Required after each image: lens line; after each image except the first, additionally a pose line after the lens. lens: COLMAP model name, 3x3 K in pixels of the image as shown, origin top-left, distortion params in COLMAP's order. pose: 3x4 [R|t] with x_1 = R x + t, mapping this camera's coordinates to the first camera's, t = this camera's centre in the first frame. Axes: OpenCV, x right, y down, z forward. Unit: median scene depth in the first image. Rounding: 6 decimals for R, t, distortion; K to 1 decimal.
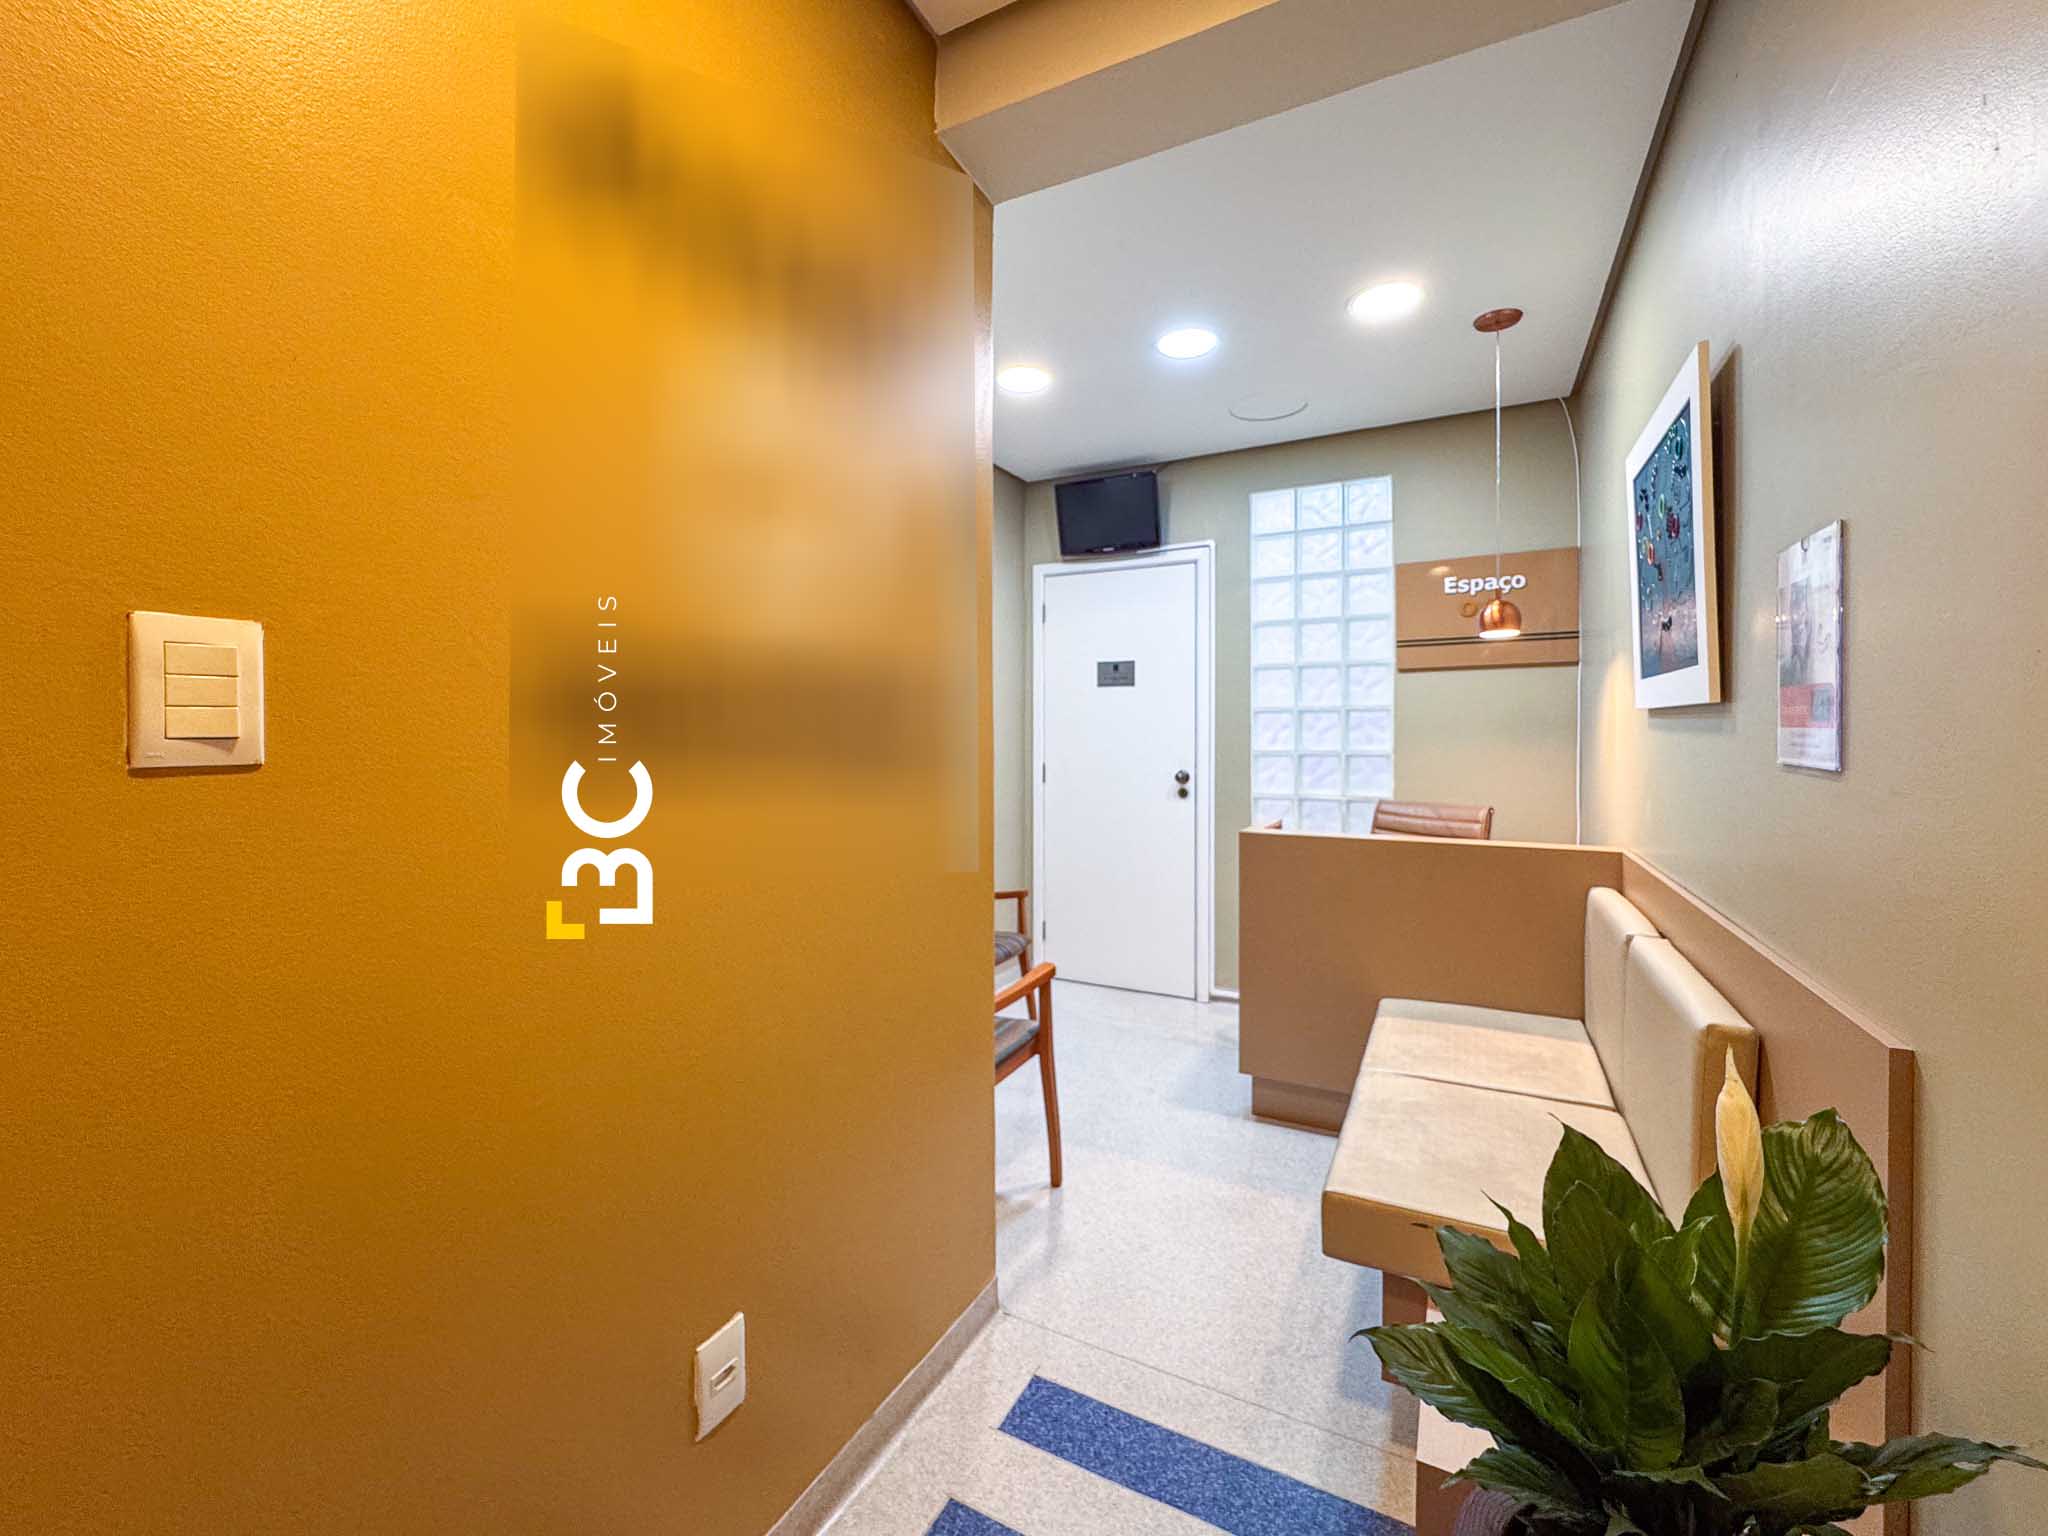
lens RADIAL K [[842.7, 0, 989.3], [0, 842.7, 719.1], [0, 0, 1]] dist [-0.003196, -0.000150]
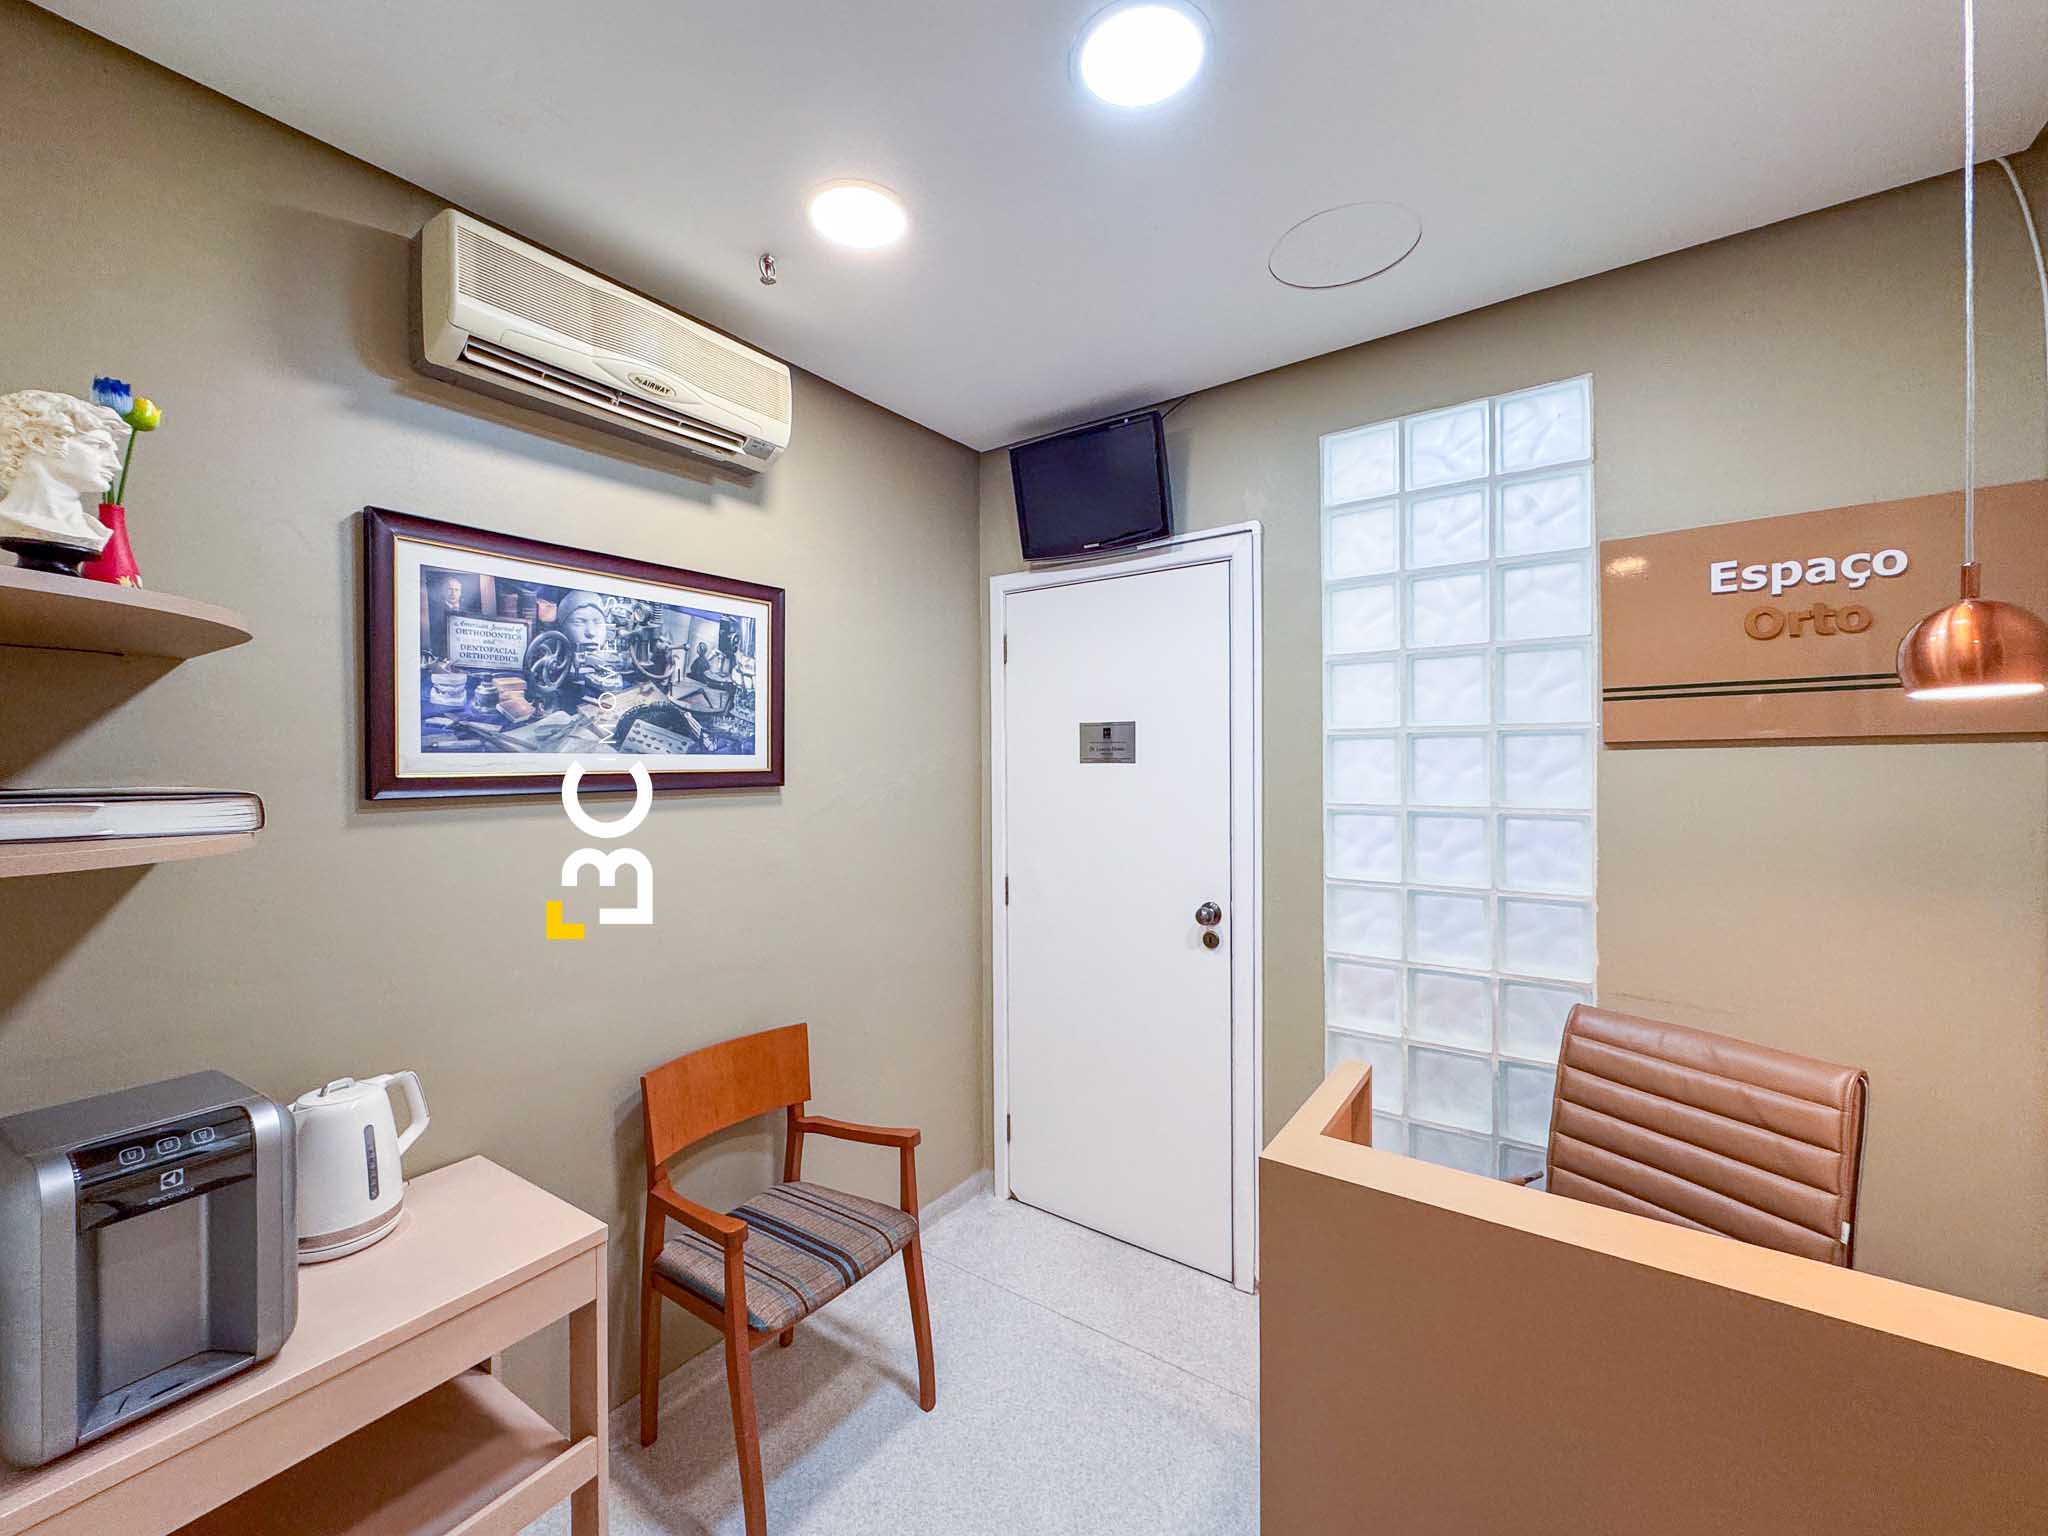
lens RADIAL K [[842.7, 0, 986.7], [0, 842.7, 768.8], [0, 0, 1]] dist [-0.003196, -0.000150]
pose [[0.993194, -0.012542, -0.115791, 0.154385], [0.015374, 0.999603, 0.023597, -0.058280], [0.115449, -0.025216, 0.992993, 0.413621]]
